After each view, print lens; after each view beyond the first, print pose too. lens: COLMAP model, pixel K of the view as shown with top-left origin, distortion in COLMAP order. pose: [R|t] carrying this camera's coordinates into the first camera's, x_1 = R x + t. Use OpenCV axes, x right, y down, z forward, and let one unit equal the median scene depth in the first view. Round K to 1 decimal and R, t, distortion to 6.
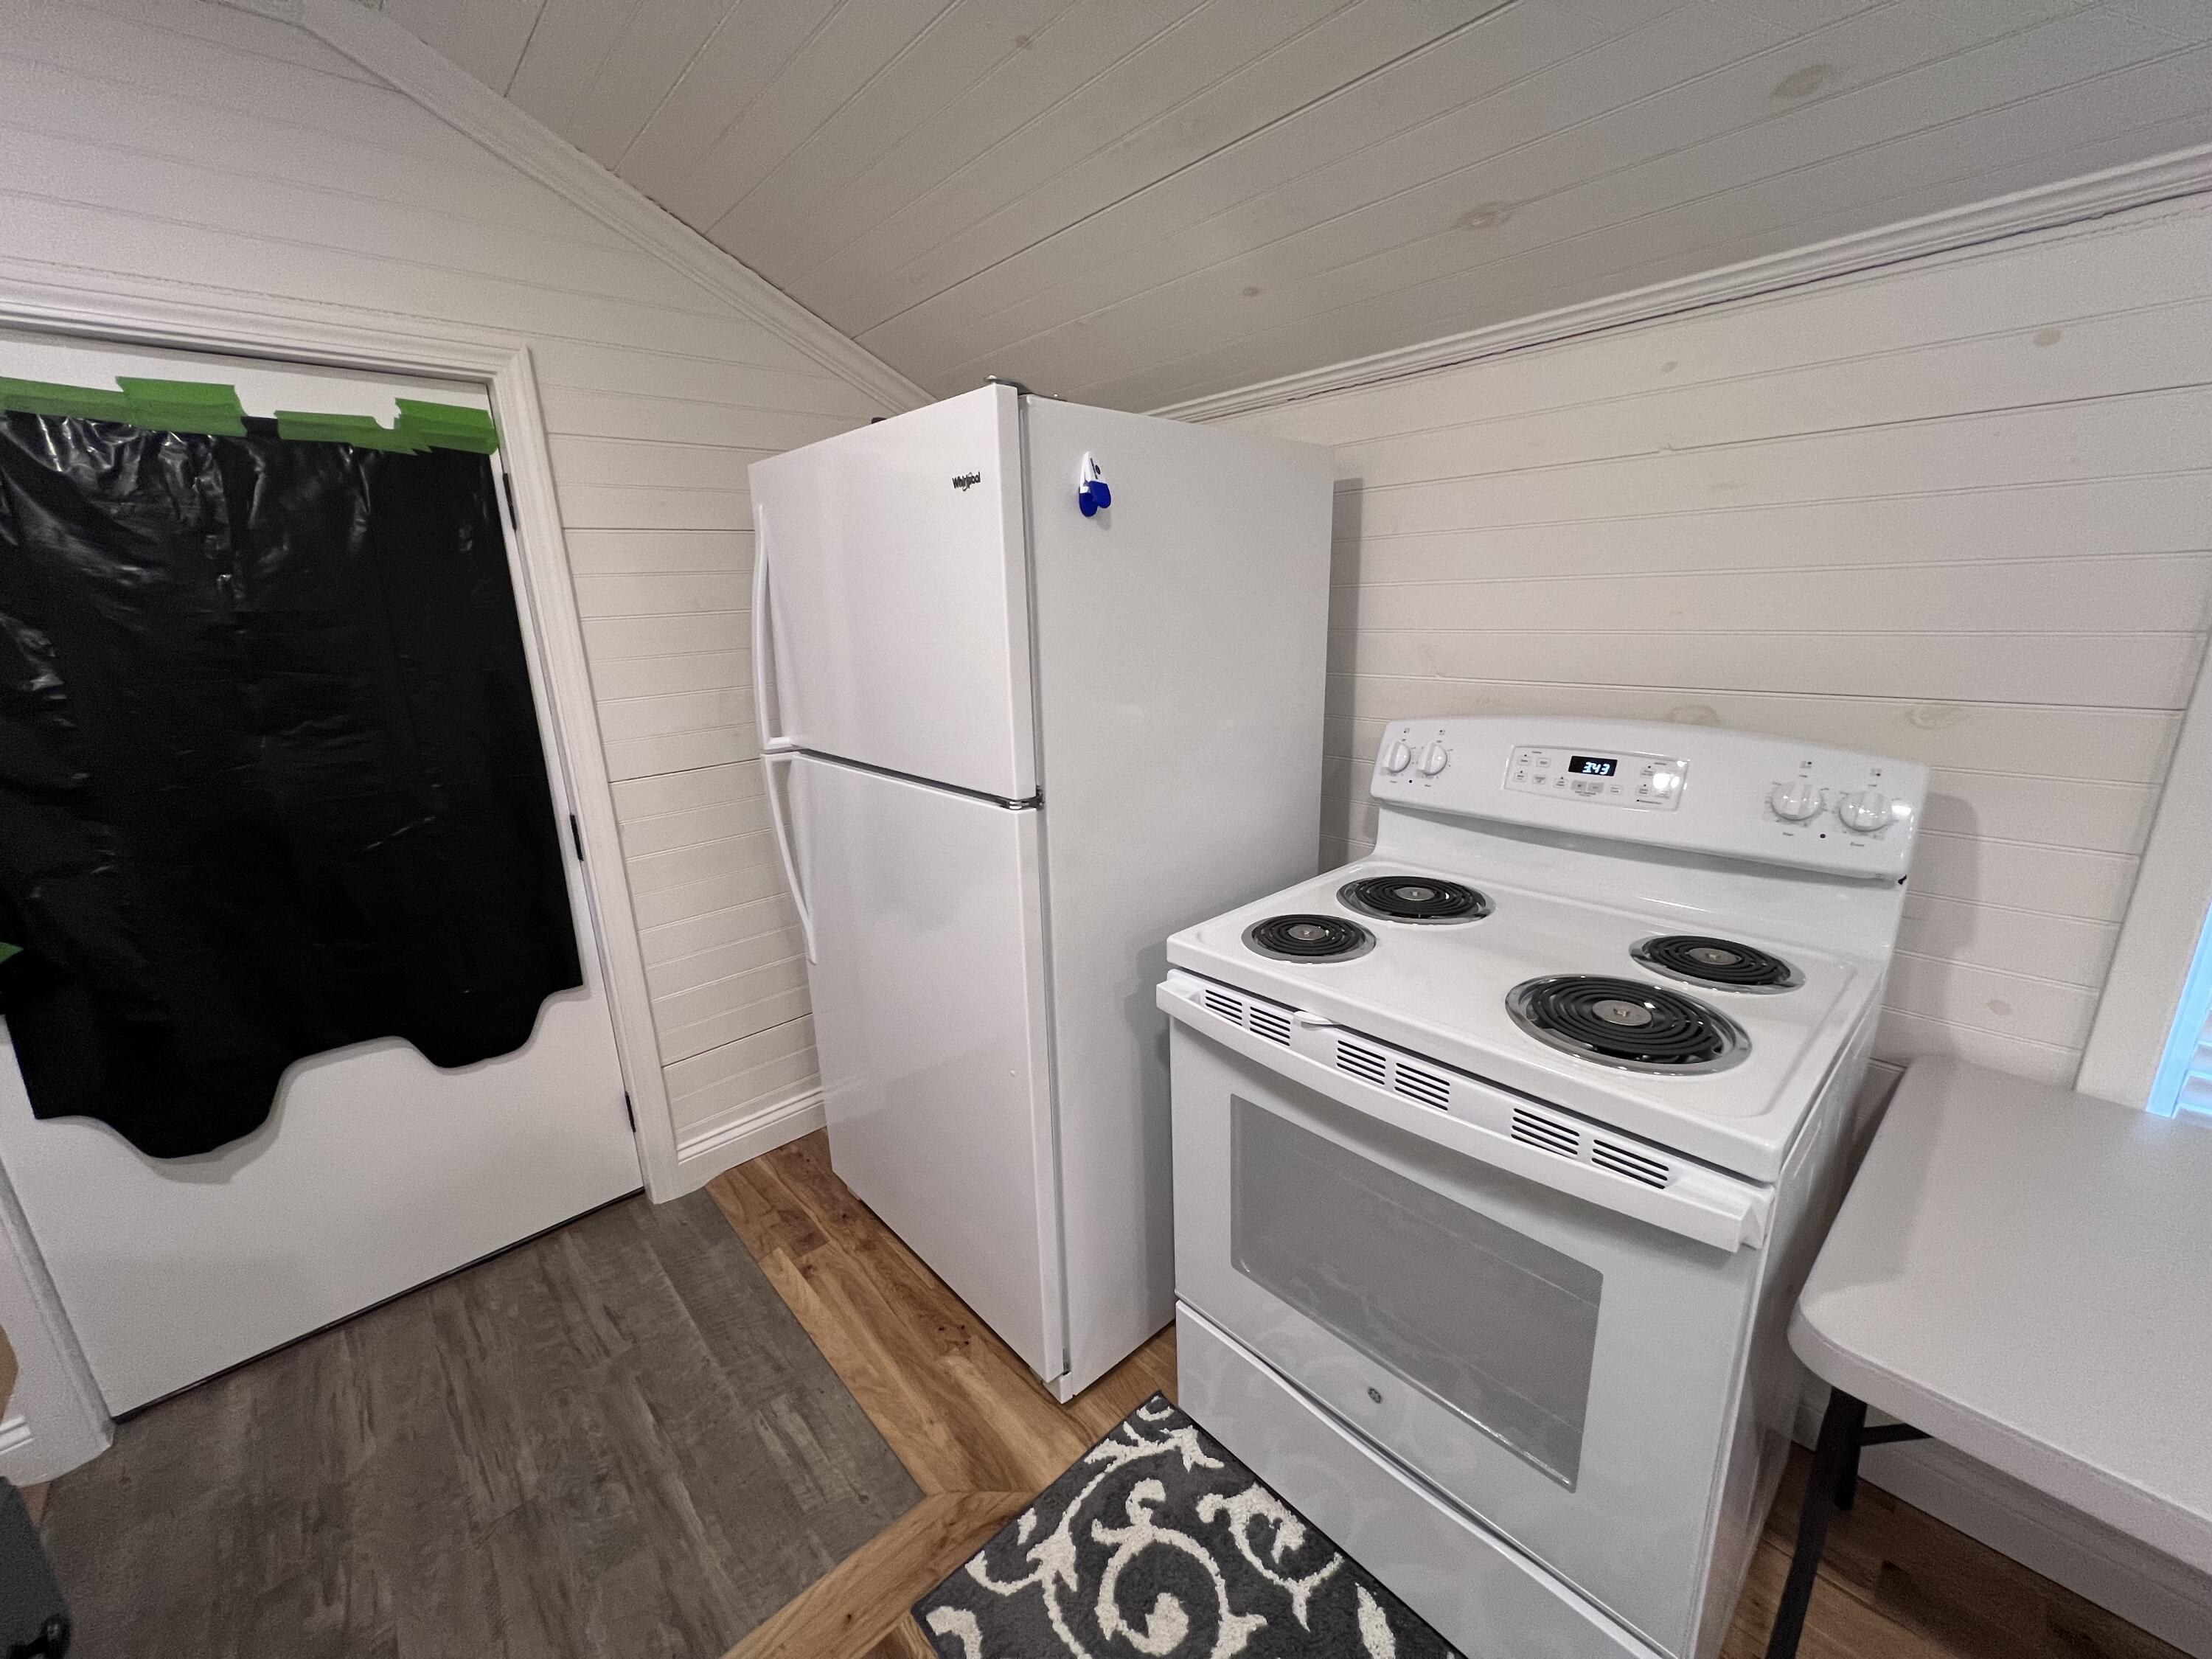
lens RADIAL K [[878.8, 0, 1109.1], [0, 878.8, 836.0], [0, 0, 1]] dist [-0.001220, 0.000468]
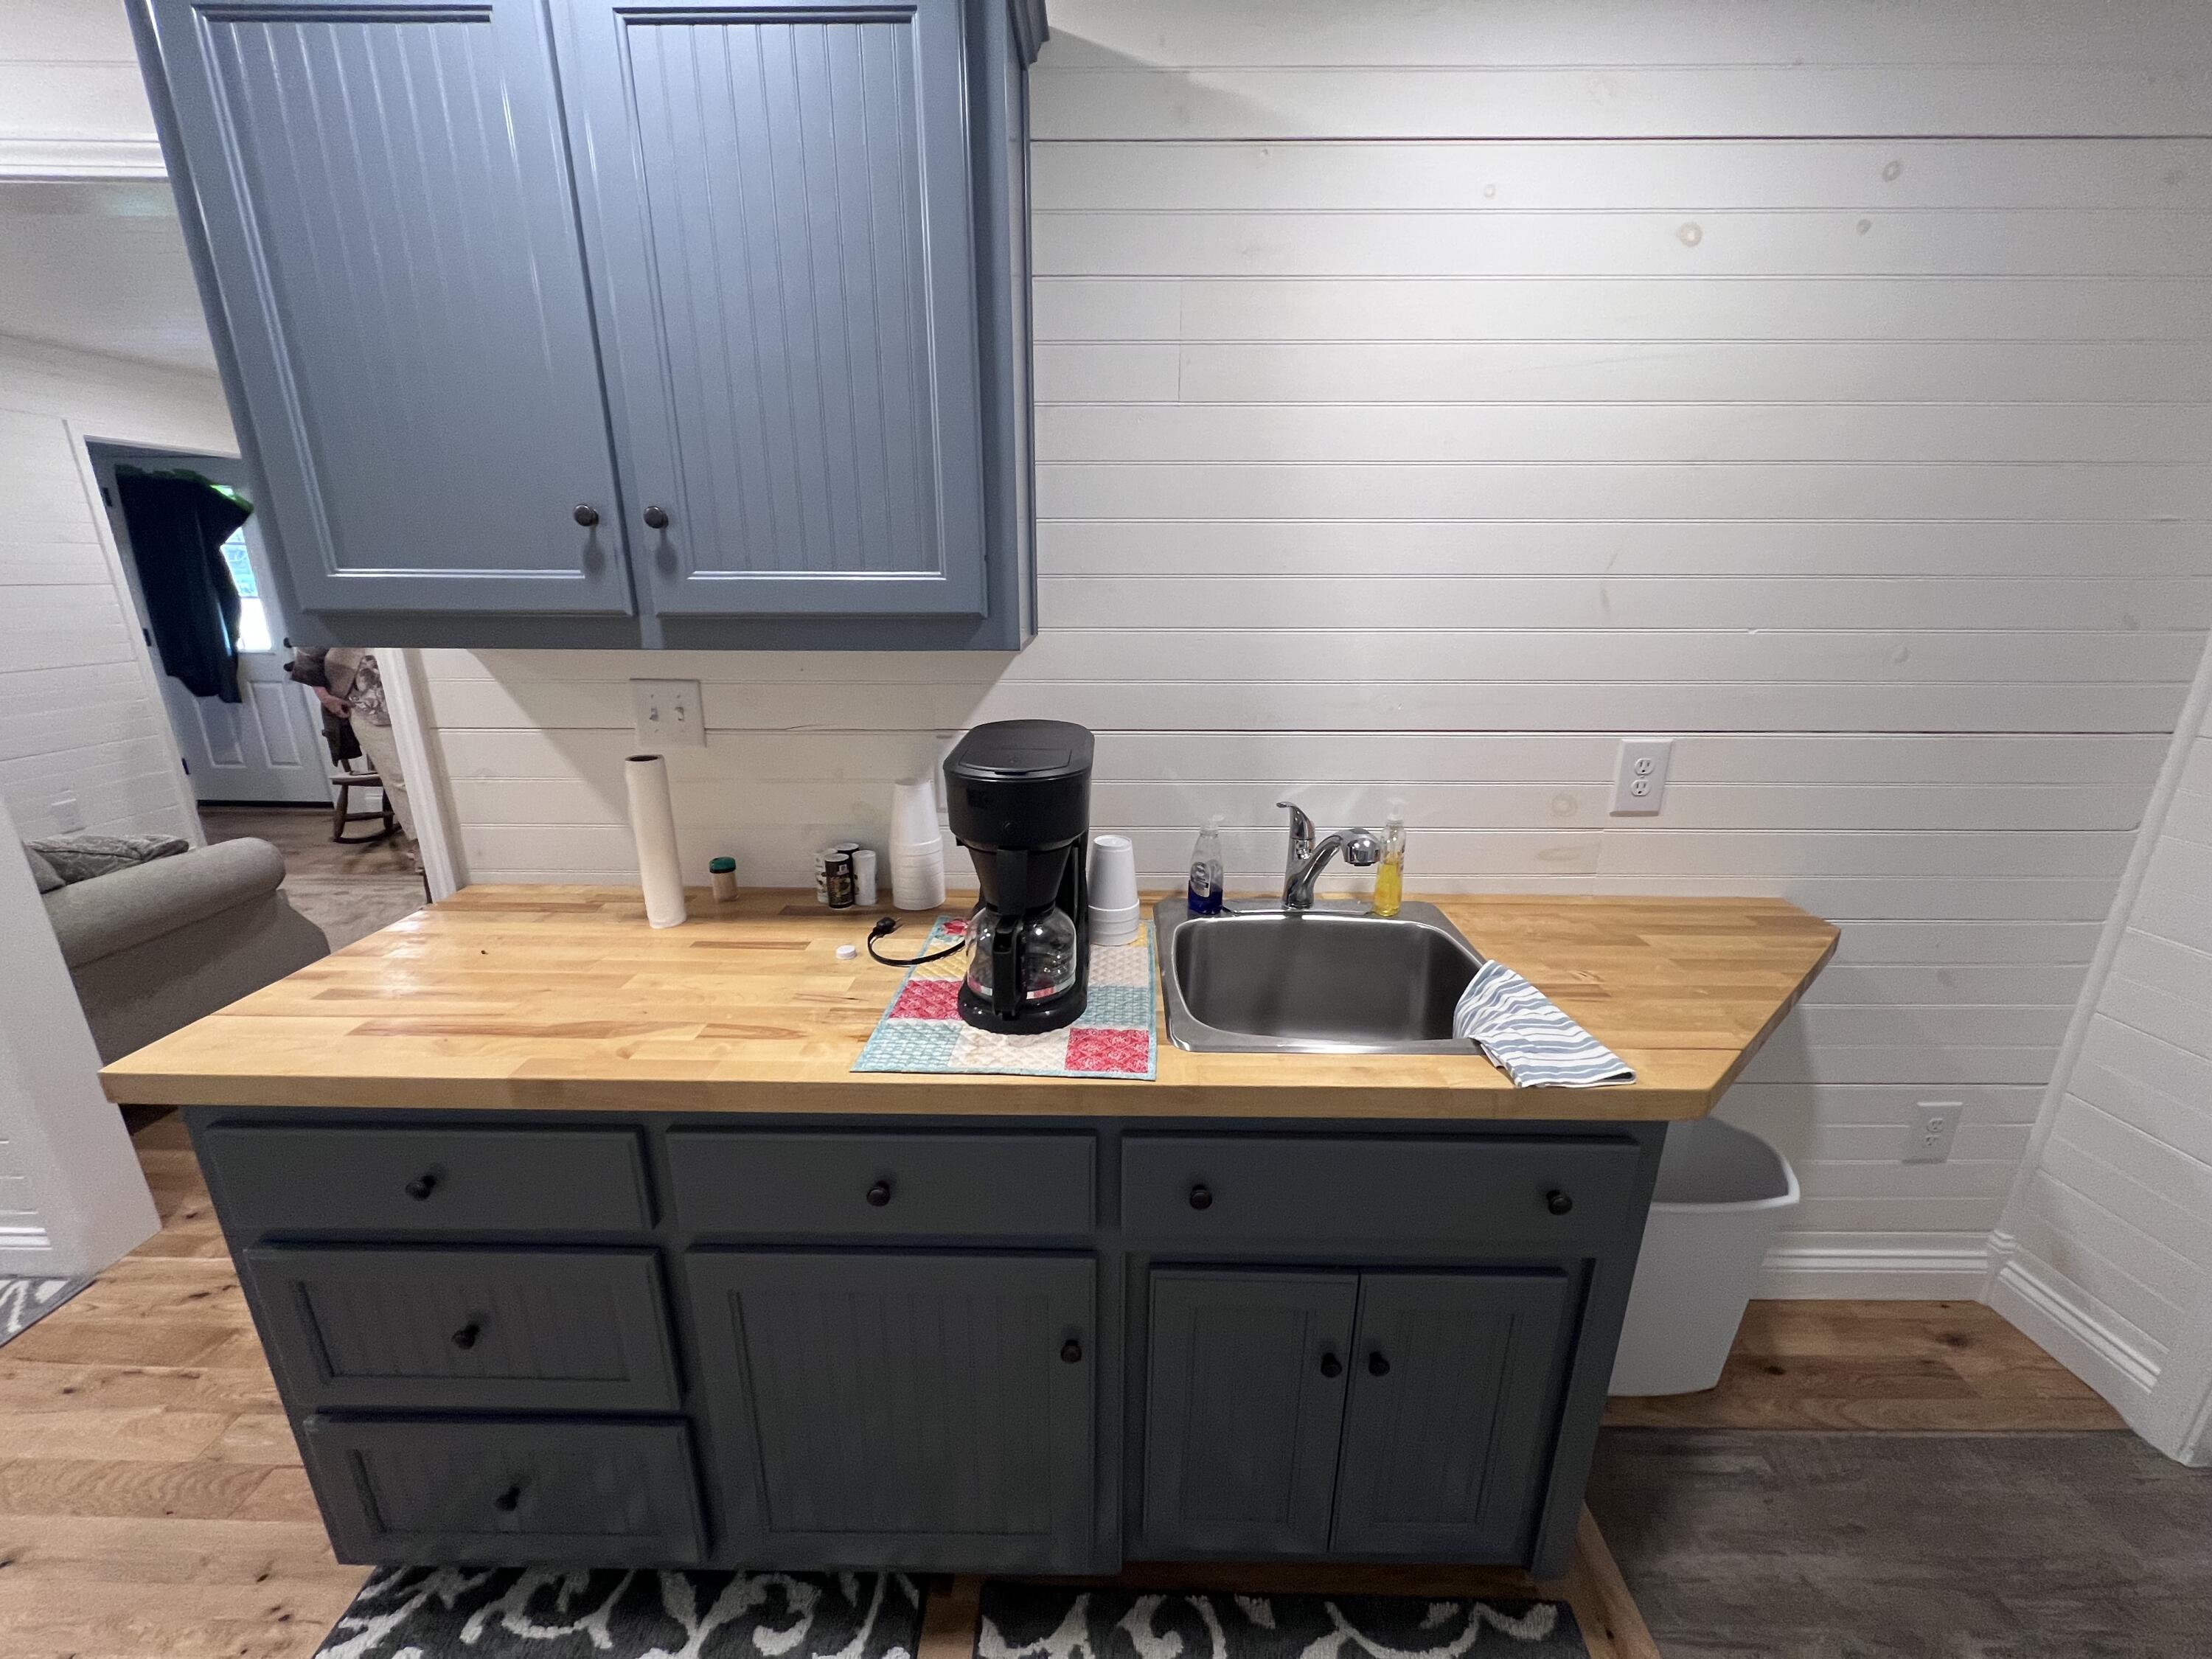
lens RADIAL K [[882.3, 0, 1105.7], [0, 882.3, 838.4], [0, 0, 1]] dist [-0.001619, 0.000084]
pose [[-0.681446, 0.243725, -0.690093, 0.209894], [-0.174681, 0.861505, 0.476756, -0.180197], [0.710716, 0.445429, -0.544495, 0.392589]]
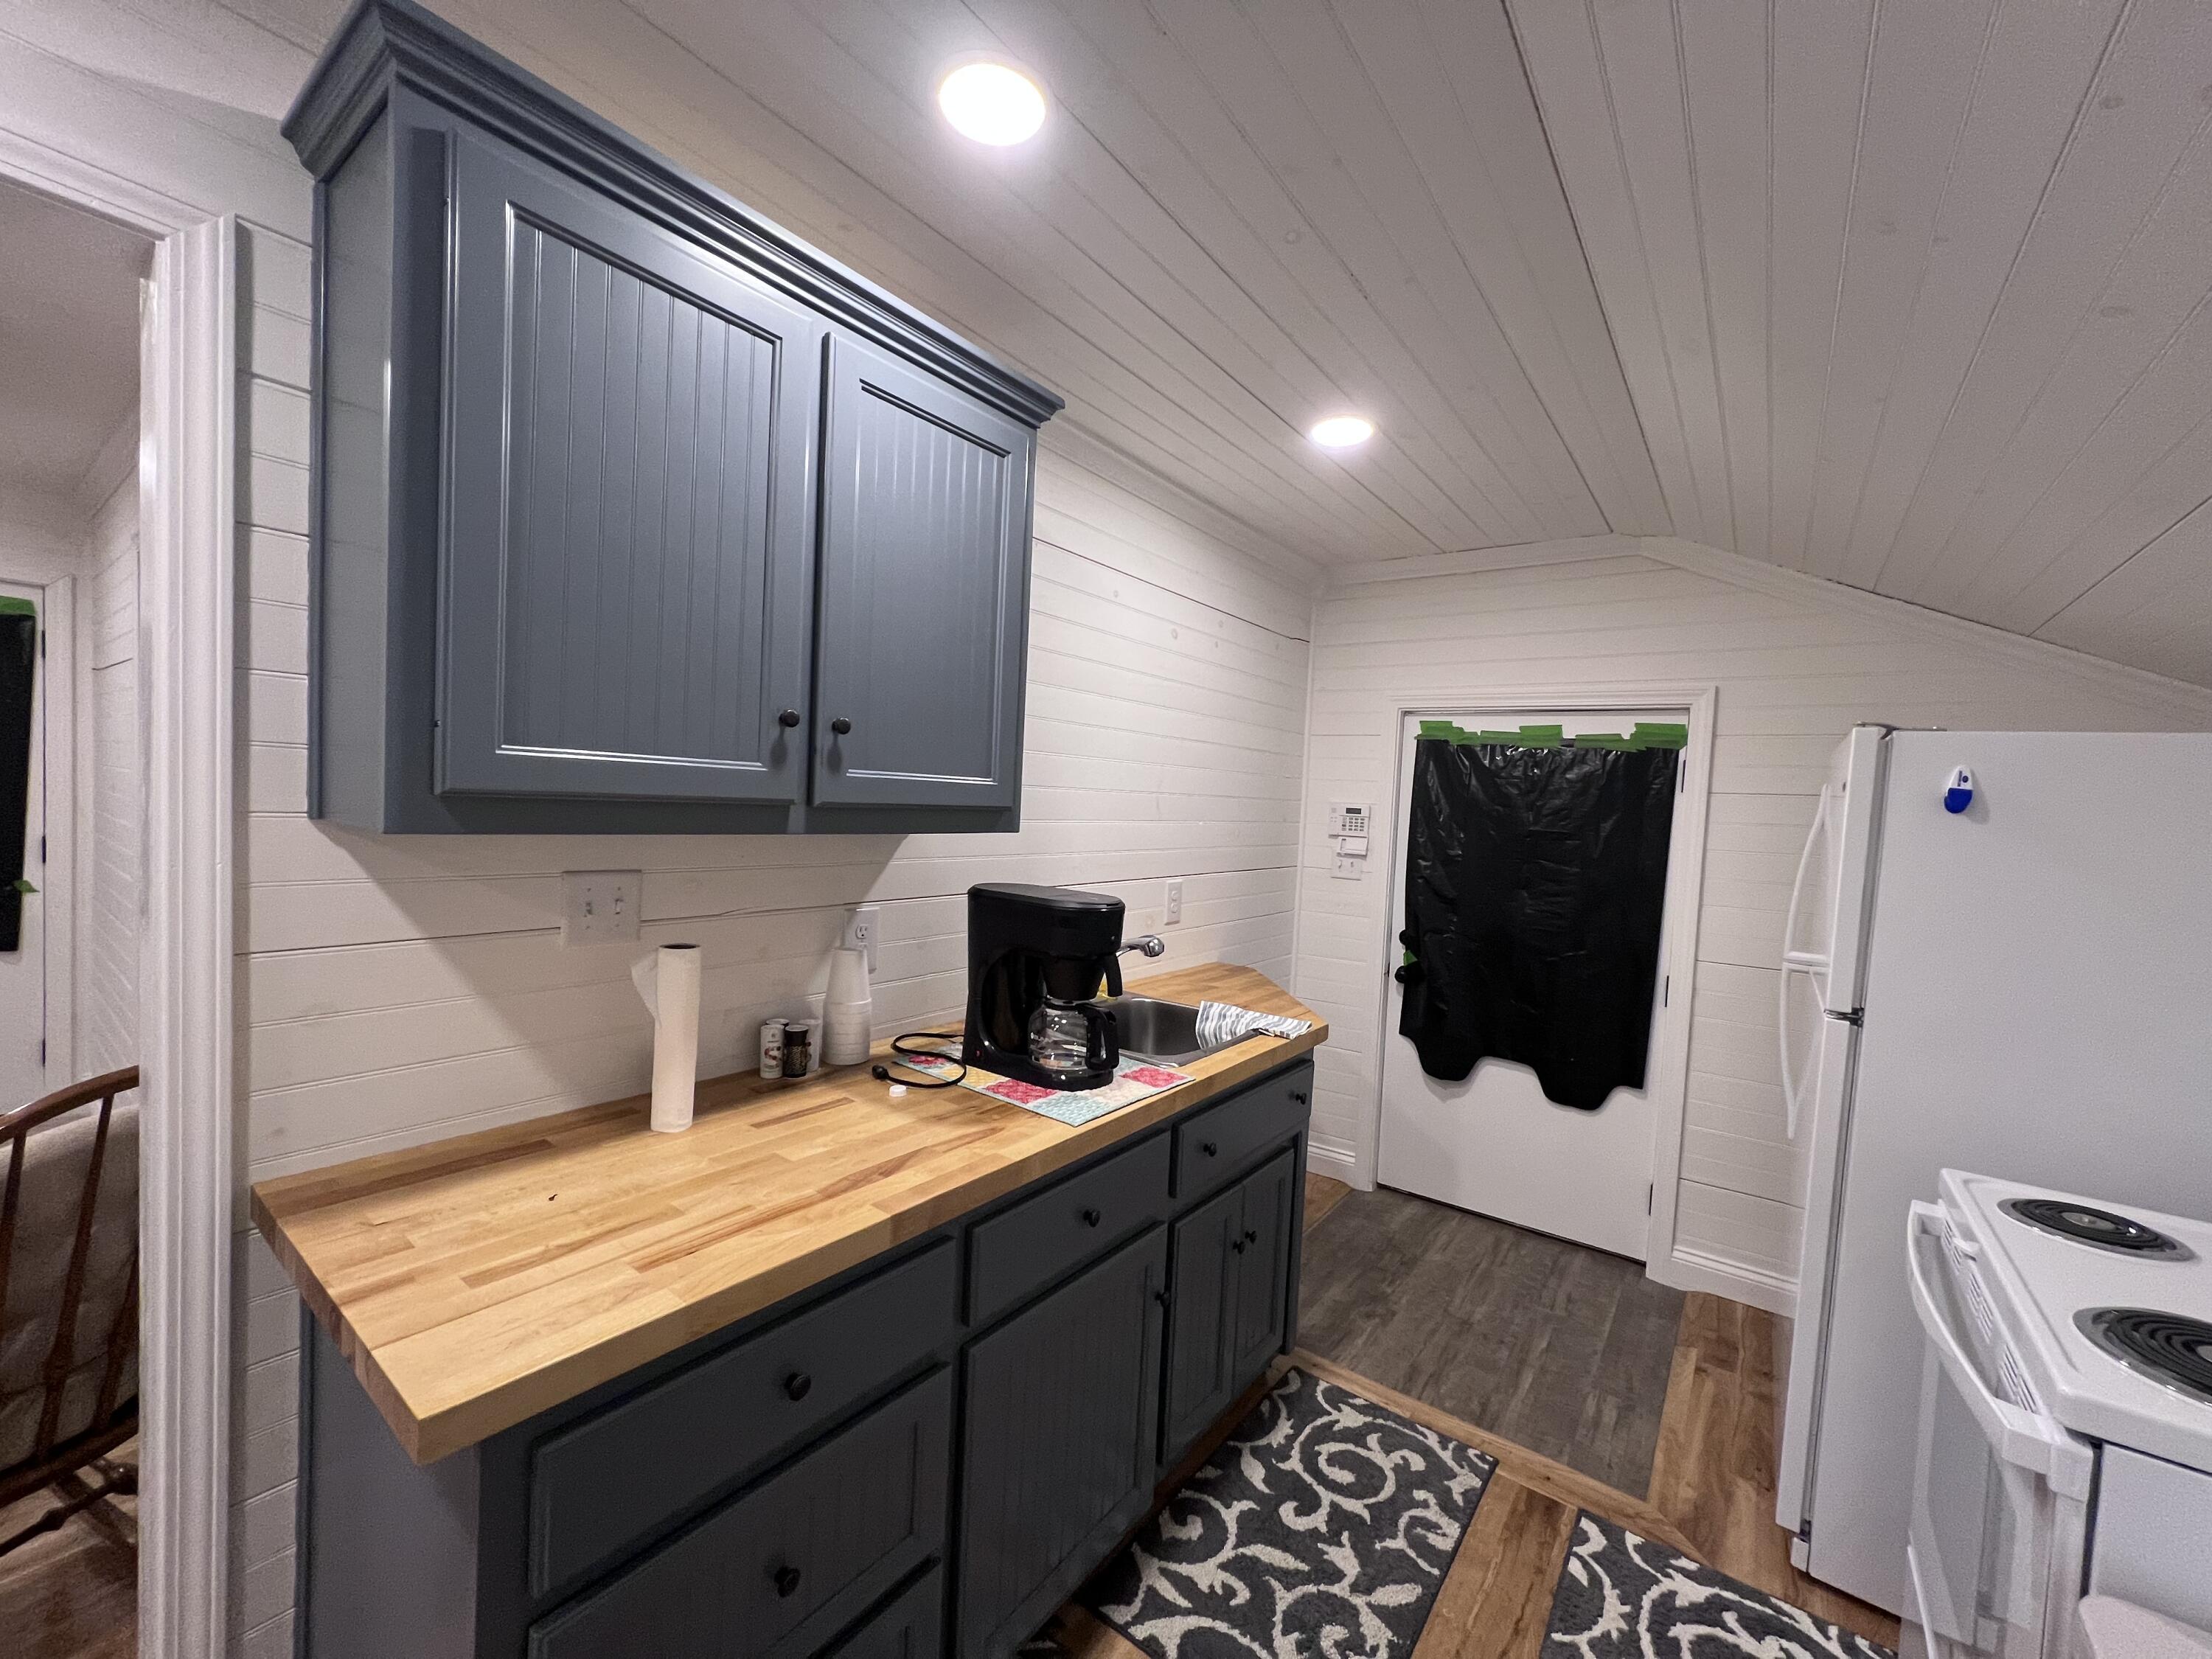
lens RADIAL K [[878.8, 0, 1109.1], [0, 878.8, 836.0], [0, 0, 1]] dist [-0.001220, 0.000468]
pose [[0.184555, 0.085286, -0.979115, 0.851329], [-0.312540, 0.949606, 0.023804, 0.016349], [0.931804, 0.301619, 0.201910, -0.327576]]
